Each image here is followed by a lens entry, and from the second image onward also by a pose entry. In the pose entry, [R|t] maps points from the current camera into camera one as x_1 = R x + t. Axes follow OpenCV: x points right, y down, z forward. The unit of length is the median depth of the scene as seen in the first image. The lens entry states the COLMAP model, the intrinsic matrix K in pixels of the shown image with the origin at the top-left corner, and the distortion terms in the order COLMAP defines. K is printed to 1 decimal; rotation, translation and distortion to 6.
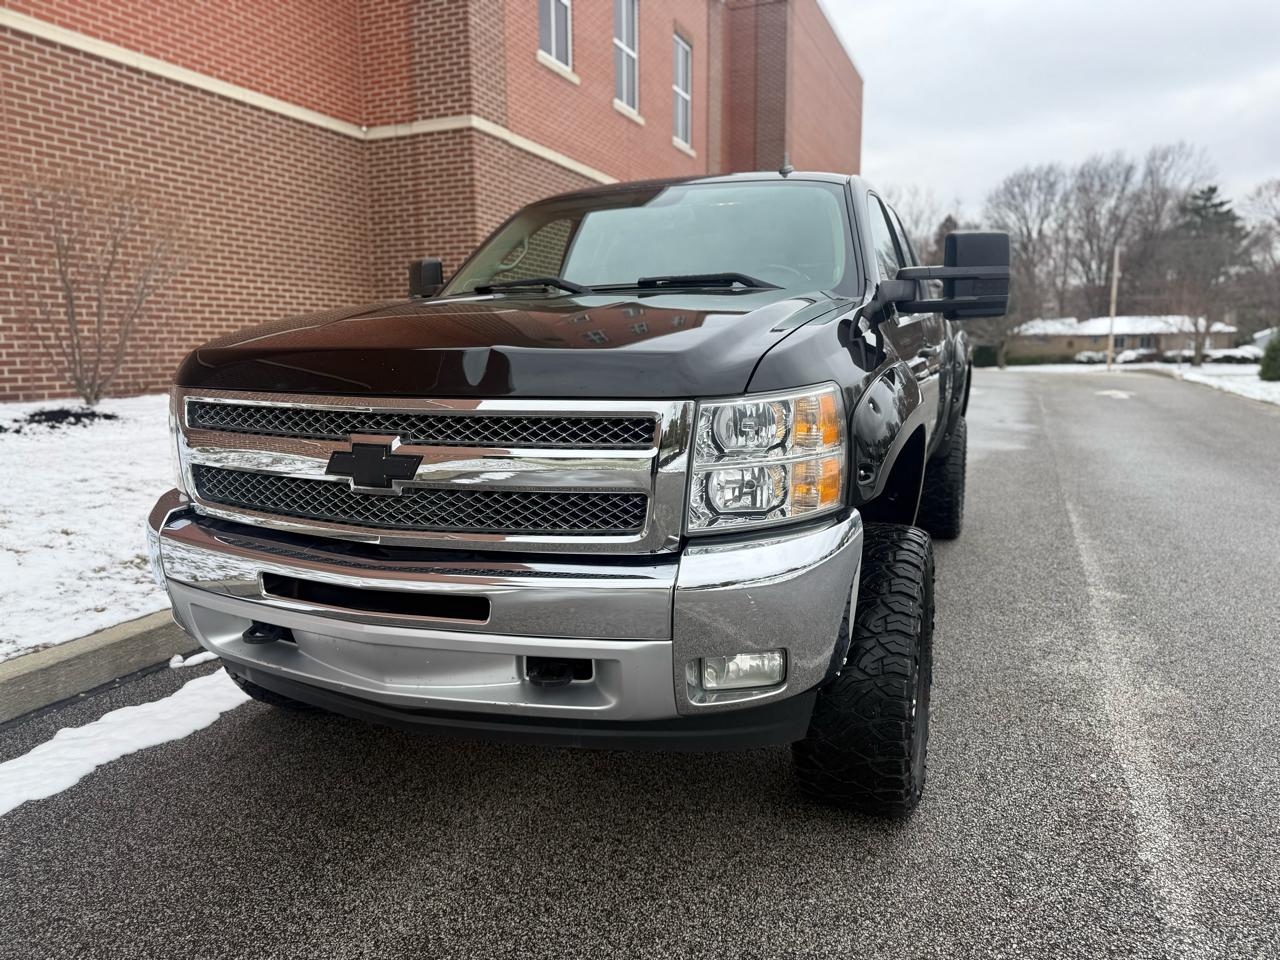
lens RADIAL K [[902.7, 0, 638.4], [0, 902.7, 485.7], [0, 0, 1]] dist [0.038442, -0.045687]
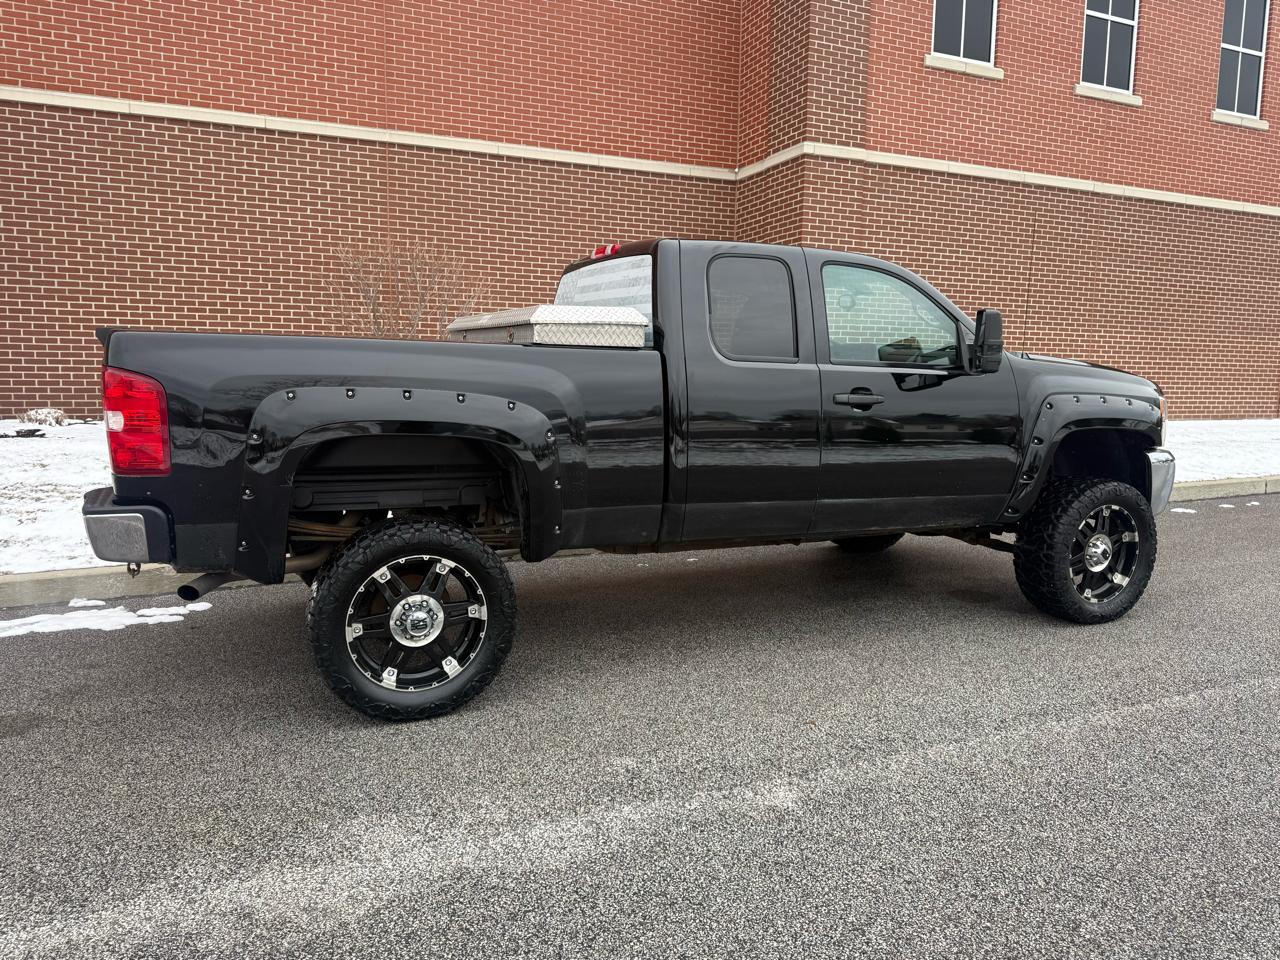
lens RADIAL K [[893.2, 0, 630.3], [0, 893.2, 480.7], [0, 0, 1]] dist [0.029766, -0.033173]
pose [[0.714951, 0.101003, -0.691841, 0.379651], [-0.120178, 0.992536, 0.020710, -0.044784], [0.688769, 0.068337, 0.721753, 0.201068]]
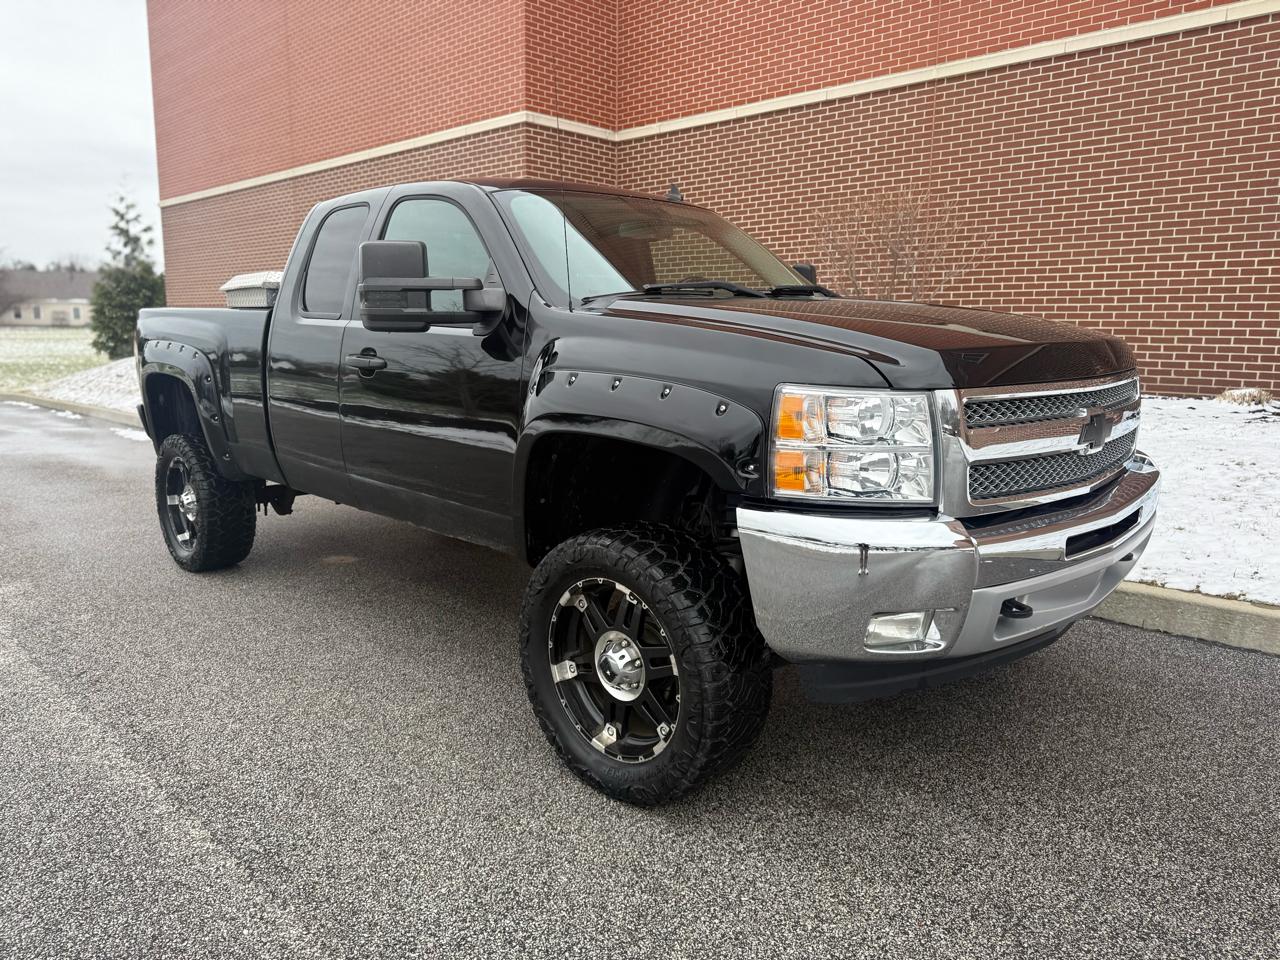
lens RADIAL K [[900.3, 0, 639.1], [0, 900.3, 476.2], [0, 0, 1]] dist [0.033345, -0.038547]
pose [[-0.376013, 0.155625, -0.913452, 0.453287], [-0.141084, 0.964687, 0.222429, -0.134773], [0.915811, 0.212509, -0.340778, 0.784976]]
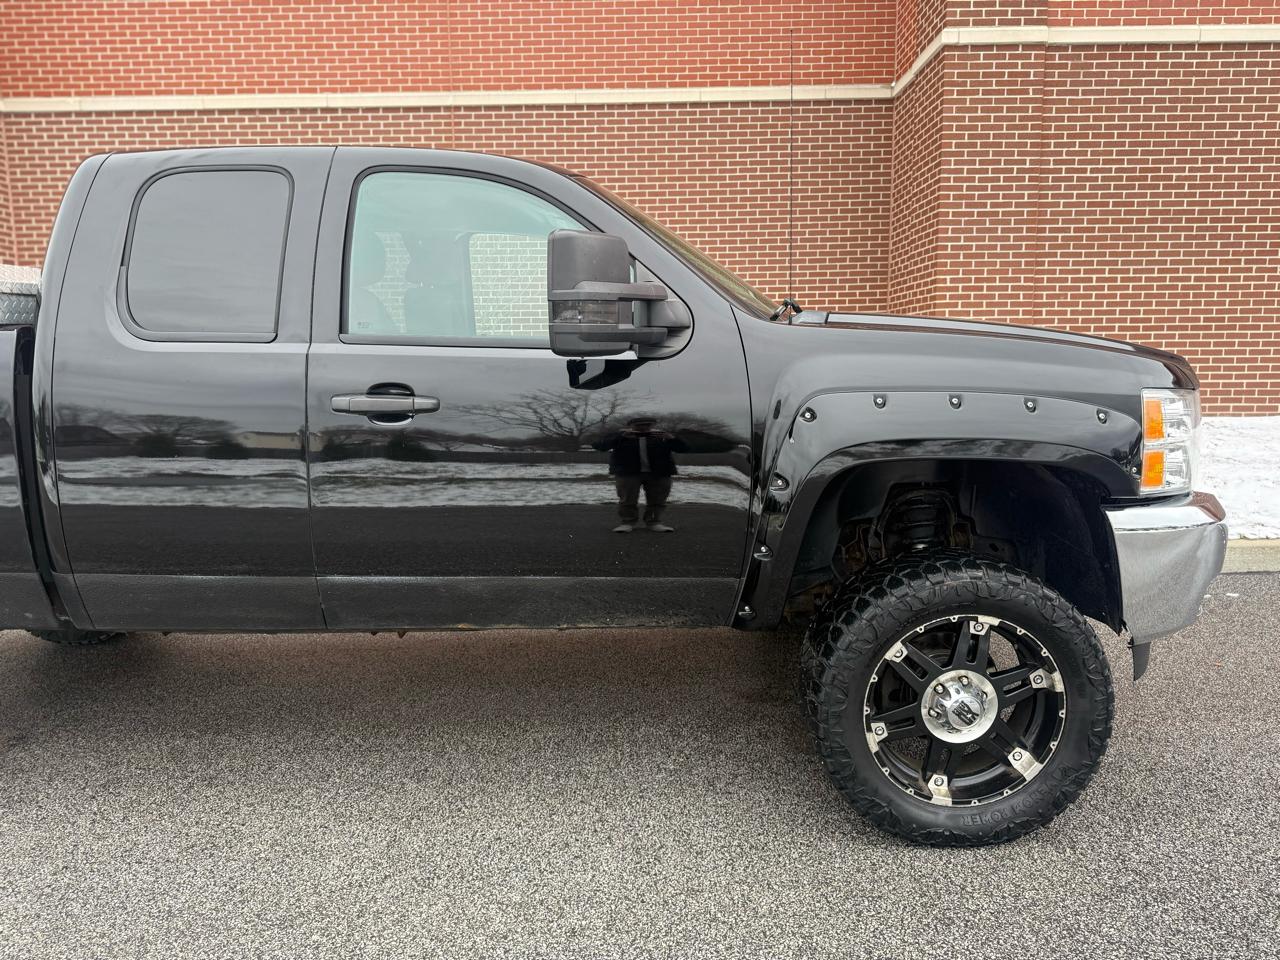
lens RADIAL K [[899.0, 0, 635.0], [0, 899.0, 475.8], [0, 0, 1]] dist [0.012409, -0.013475]
pose [[0.371977, 0.130628, -0.919005, 0.409553], [-0.126958, 0.987904, 0.089034, -0.096203], [0.919519, 0.083556, 0.384062, 0.534781]]
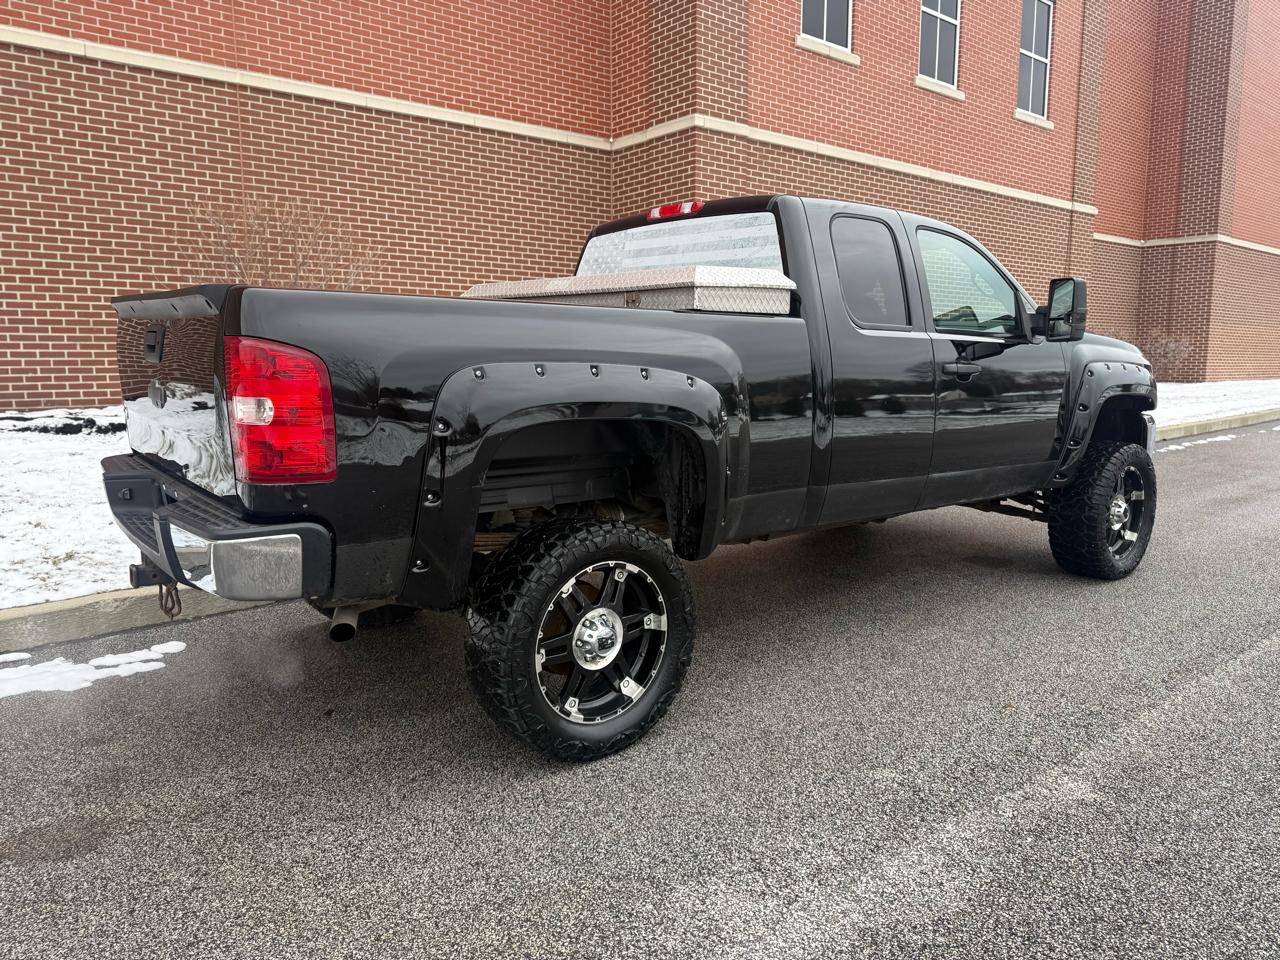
lens RADIAL K [[894.5, 0, 639.2], [0, 894.5, 484.8], [0, 0, 1]] dist [0.023301, -0.022162]
pose [[0.879080, 0.075250, -0.470698, 0.235257], [-0.076282, 0.996943, 0.016916, -0.030420], [0.470532, 0.021036, 0.882132, 0.147406]]
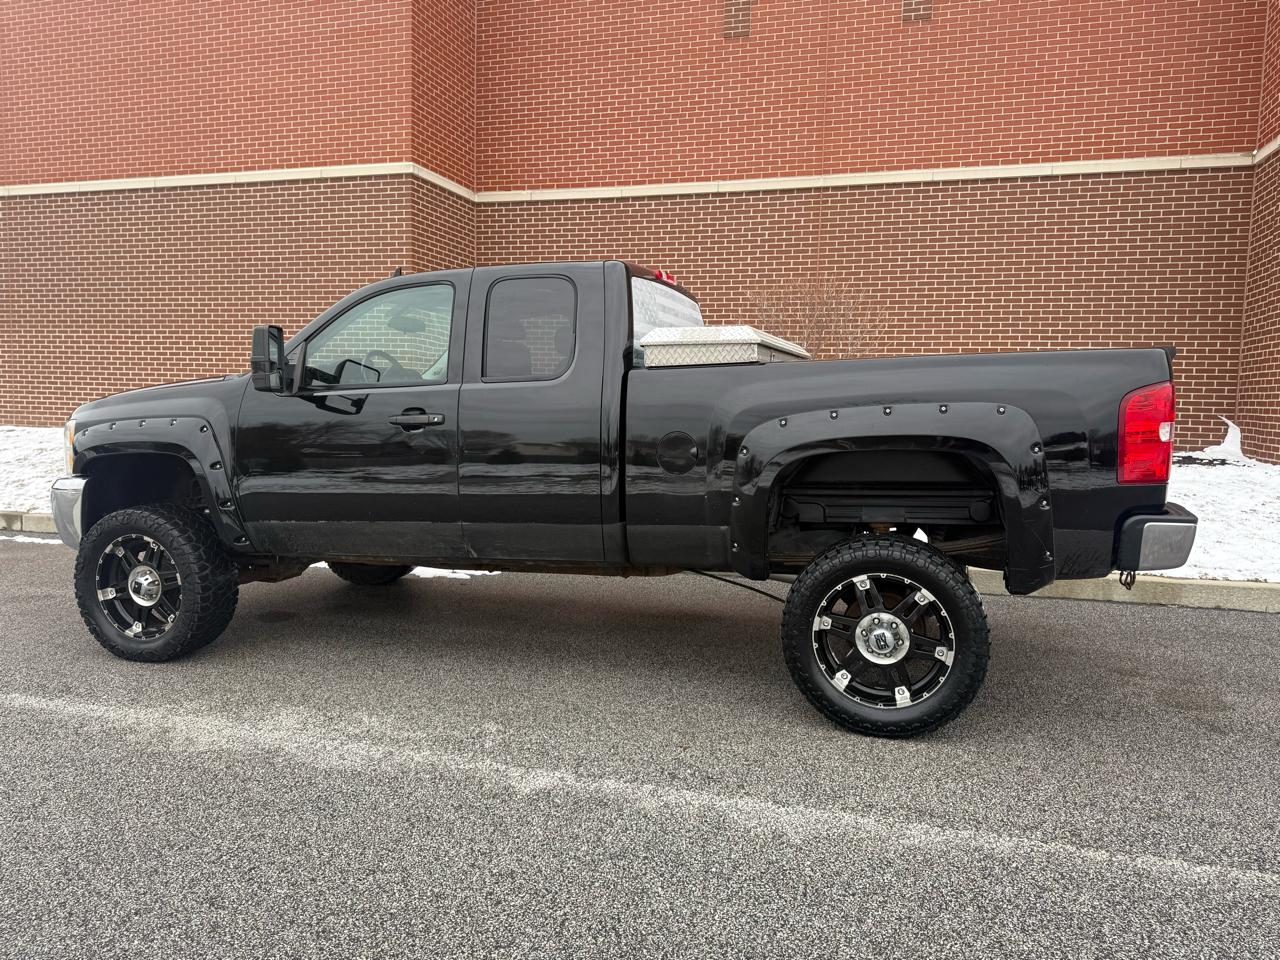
lens RADIAL K [[898.0, 0, 651.0], [0, 898.0, 472.2], [0, 0, 1]] dist [0.039562, -0.043899]
pose [[0.092465, 0.095434, -0.991132, 0.522490], [-0.167896, 0.982638, 0.078953, -0.079658], [0.981459, 0.159107, 0.106882, 0.431545]]
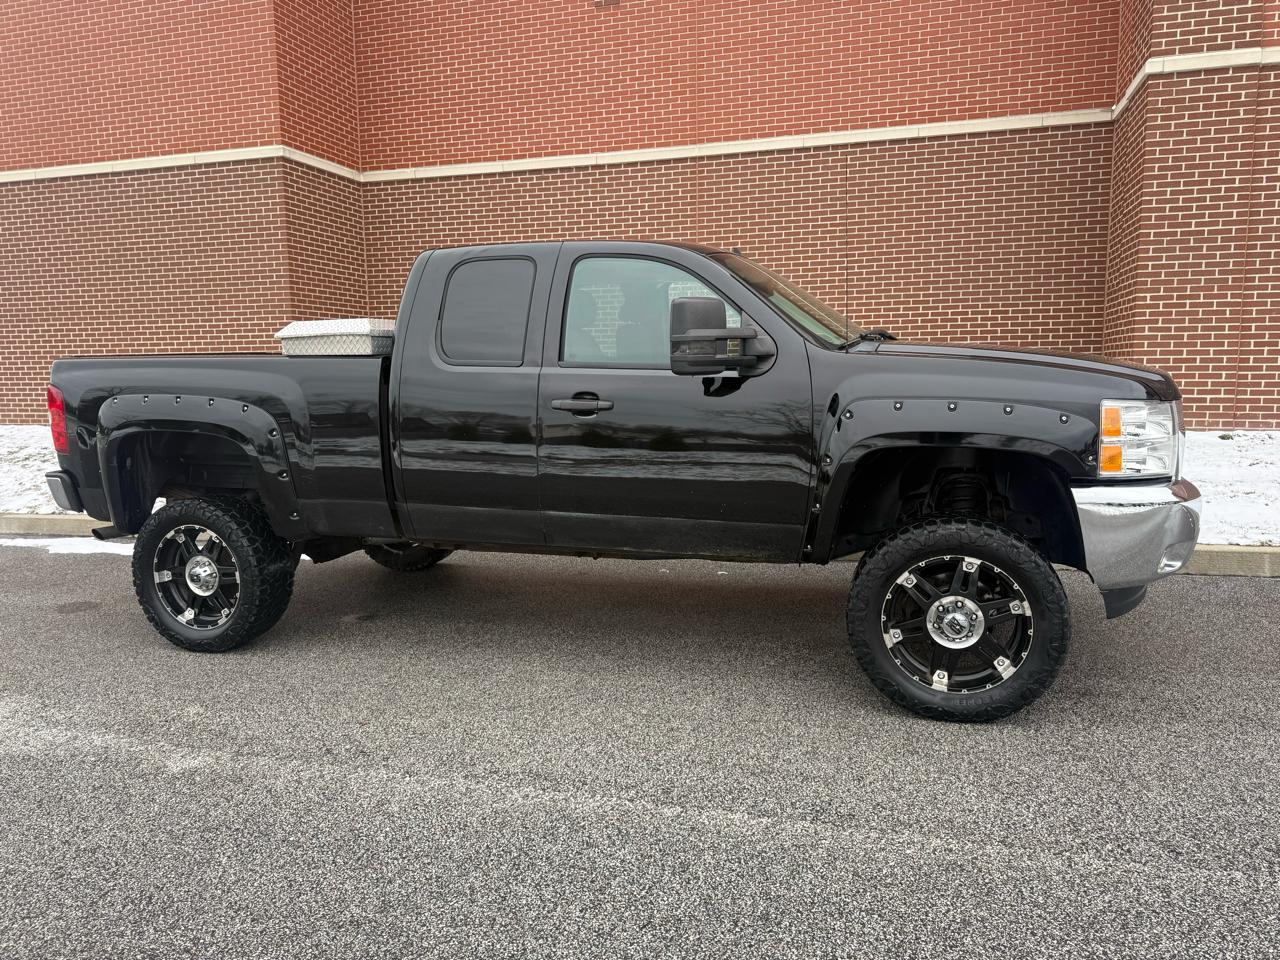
lens RADIAL K [[900.1, 0, 648.6], [0, 900.1, 480.7], [0, 0, 1]] dist [0.024186, -0.024147]
pose [[0.095922, 0.132610, -0.986516, 0.543039], [-0.134433, 0.983731, 0.119165, -0.102524], [0.986269, 0.121190, 0.112188, 0.552208]]
